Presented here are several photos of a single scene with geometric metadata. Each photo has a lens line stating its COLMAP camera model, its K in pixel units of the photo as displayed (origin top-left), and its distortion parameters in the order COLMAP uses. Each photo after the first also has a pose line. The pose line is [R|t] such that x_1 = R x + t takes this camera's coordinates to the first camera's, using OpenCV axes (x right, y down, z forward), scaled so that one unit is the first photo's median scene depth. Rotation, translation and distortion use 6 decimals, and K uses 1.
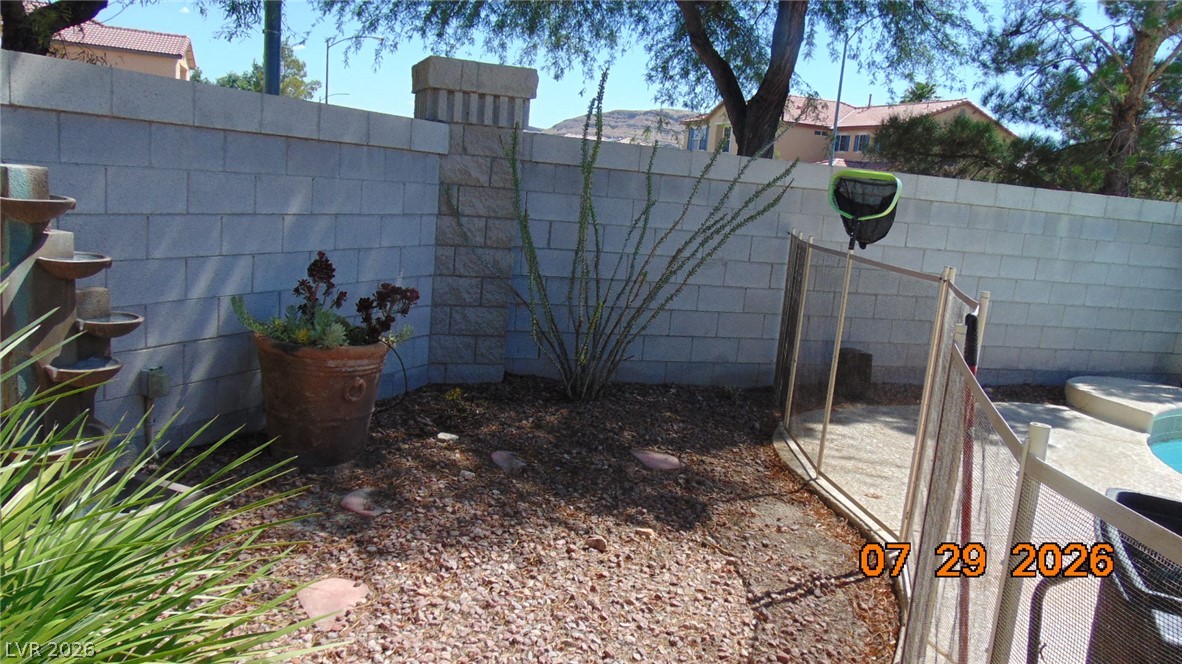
lens RADIAL K [[887.7, 0, 591.0], [0, 887.7, 332.0], [0, 0, 1]] dist [-0.051065, 0.101254]
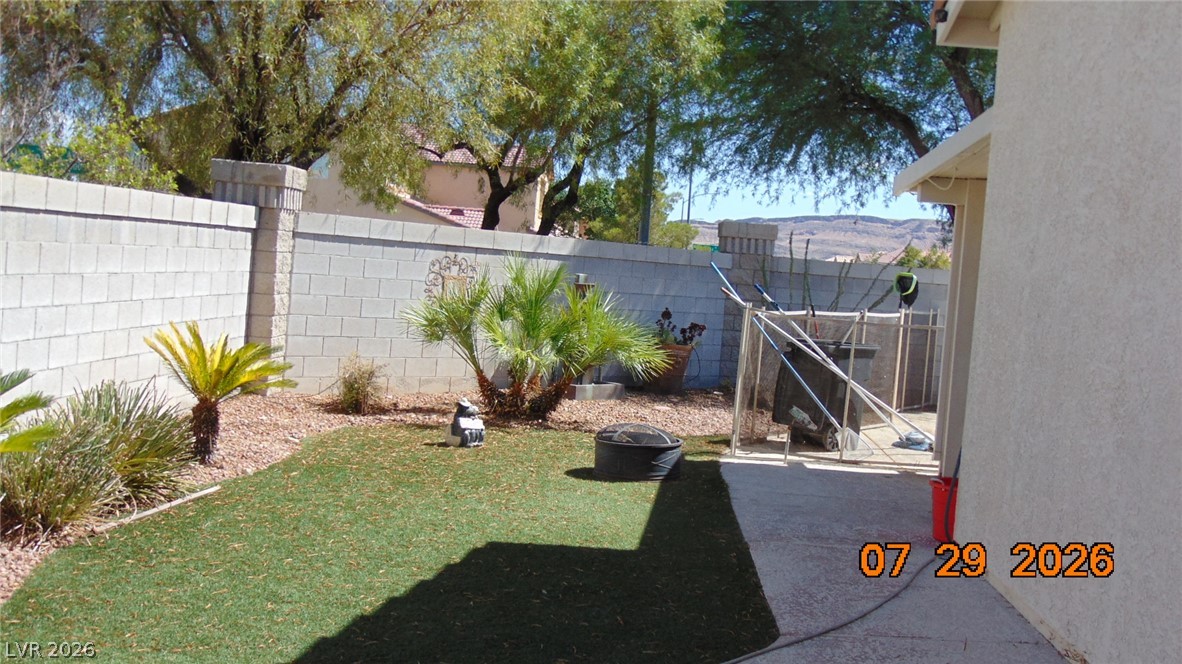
lens RADIAL K [[1308.1, 0, 591.0], [0, 1308.1, 332.0], [0, 0, 1]] dist [-0.005786, -0.008122]
pose [[0.935077, 0.001380, -0.354441, 0.589237], [-0.053953, 0.988893, -0.138488, 0.366394], [0.350313, 0.148620, 0.924766, -1.818880]]
